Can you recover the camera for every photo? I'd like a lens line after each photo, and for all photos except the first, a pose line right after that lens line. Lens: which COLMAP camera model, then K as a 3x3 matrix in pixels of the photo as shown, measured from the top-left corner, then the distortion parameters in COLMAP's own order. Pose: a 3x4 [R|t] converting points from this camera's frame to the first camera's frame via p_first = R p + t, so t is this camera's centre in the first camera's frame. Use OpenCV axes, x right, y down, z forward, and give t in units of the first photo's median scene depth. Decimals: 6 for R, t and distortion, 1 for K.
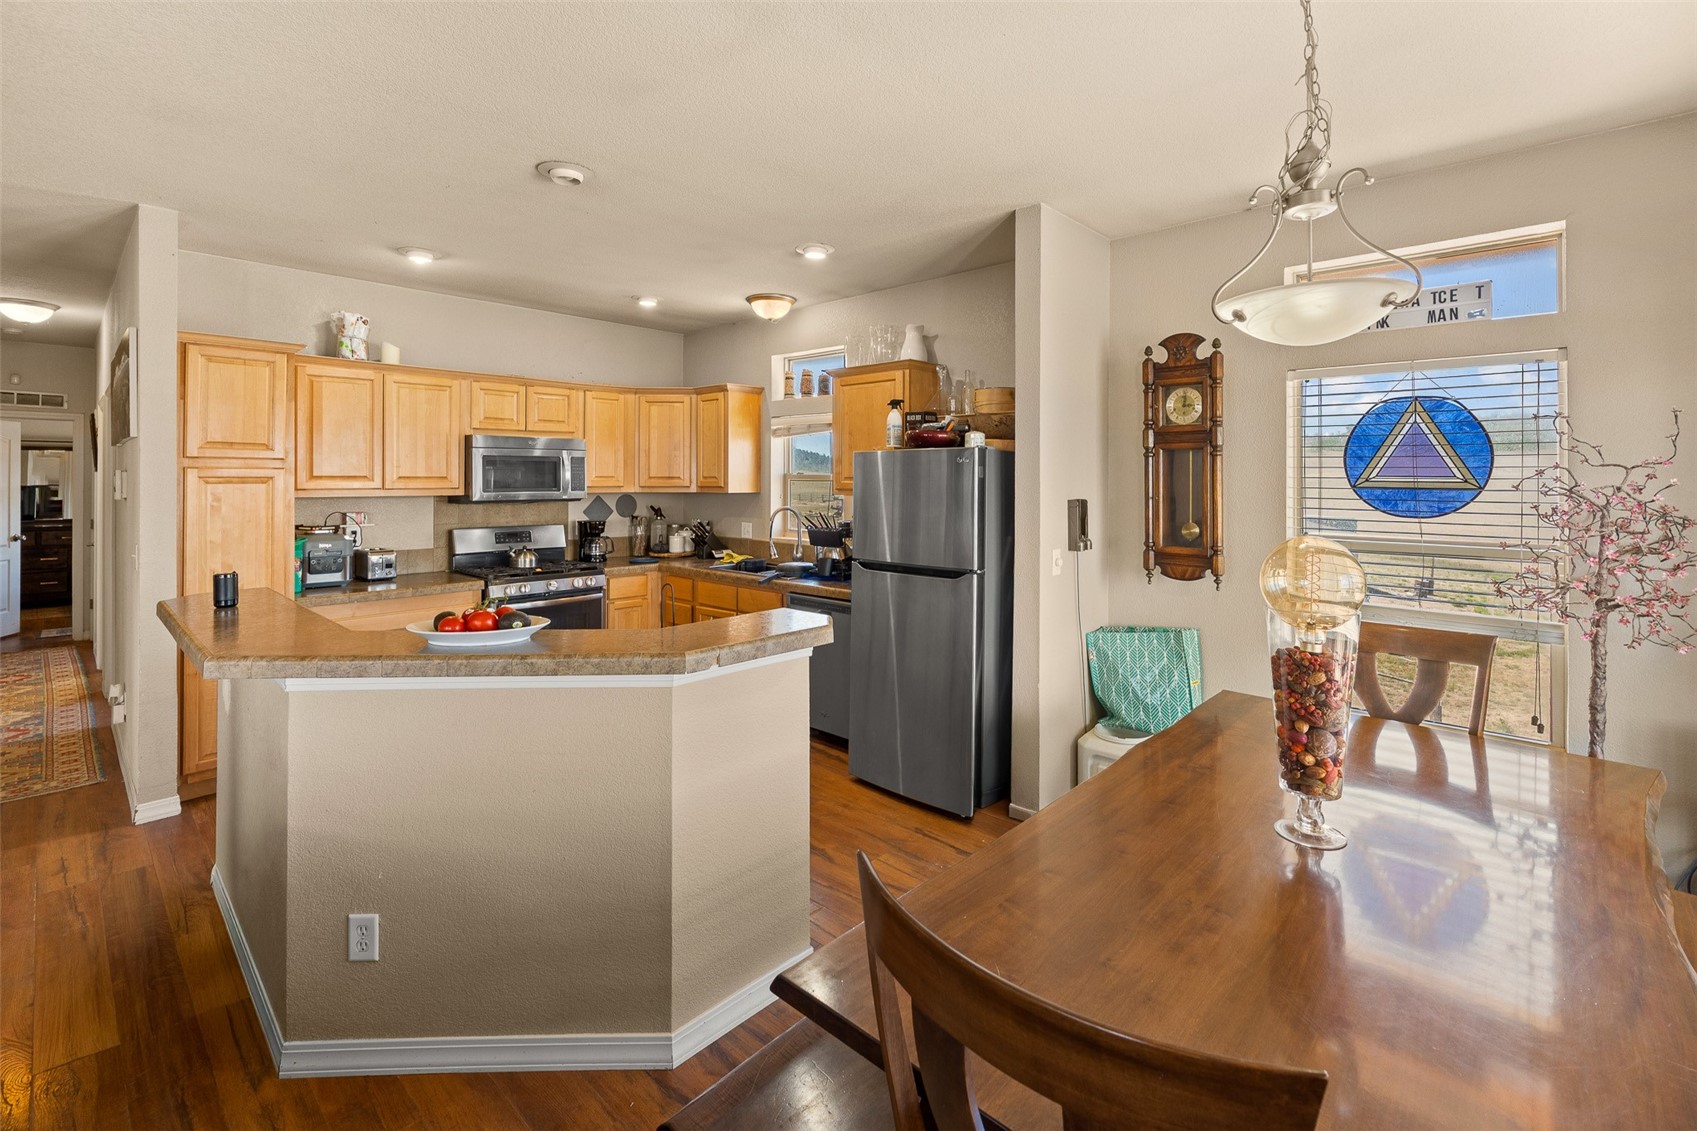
lens RADIAL K [[762.9, 0, 844.8], [0, 762.9, 471.7], [0, 0, 1]] dist [-0.006907, 0.001175]
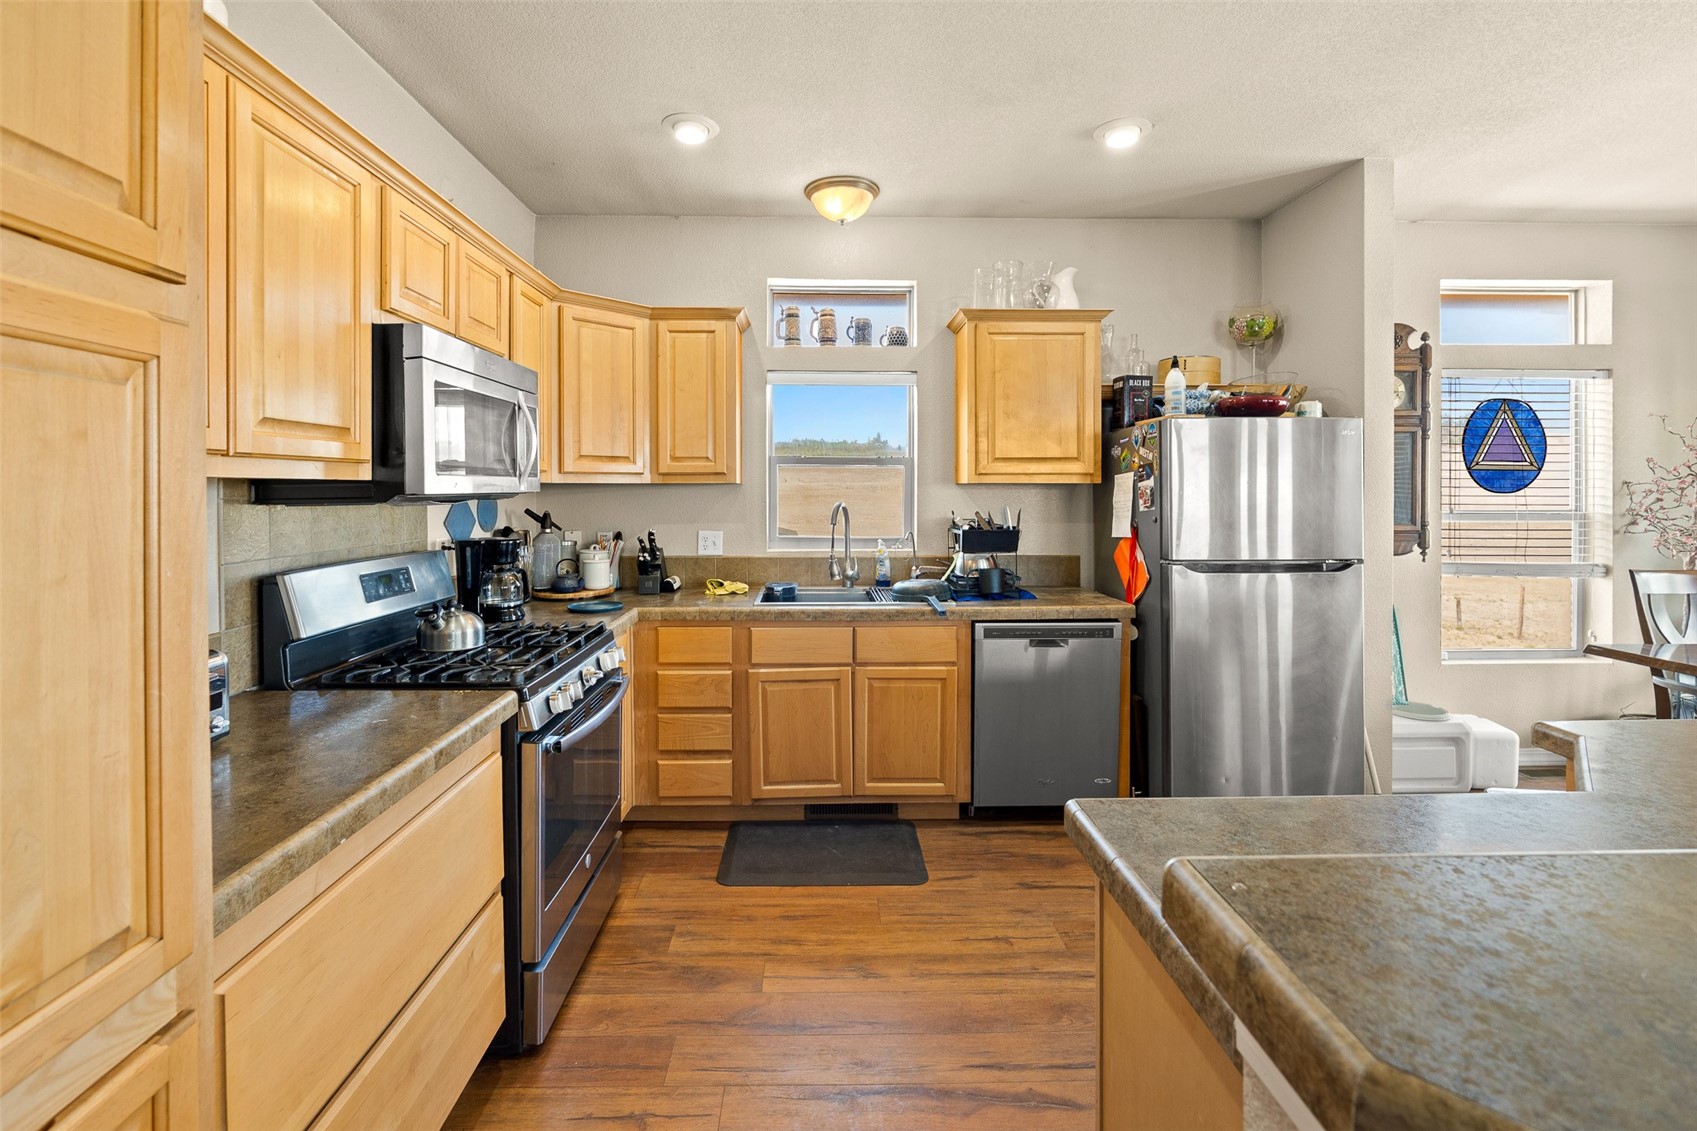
lens RADIAL K [[762.9, 0, 826.7], [0, 762.9, 491.6], [0, 0, 1]] dist [-0.006907, 0.001175]
pose [[0.707043, -0.004843, 0.707154, -0.688977], [-0.003753, 0.999937, 0.010601, 0.035237], [-0.707160, -0.010149, 0.706980, 0.642212]]
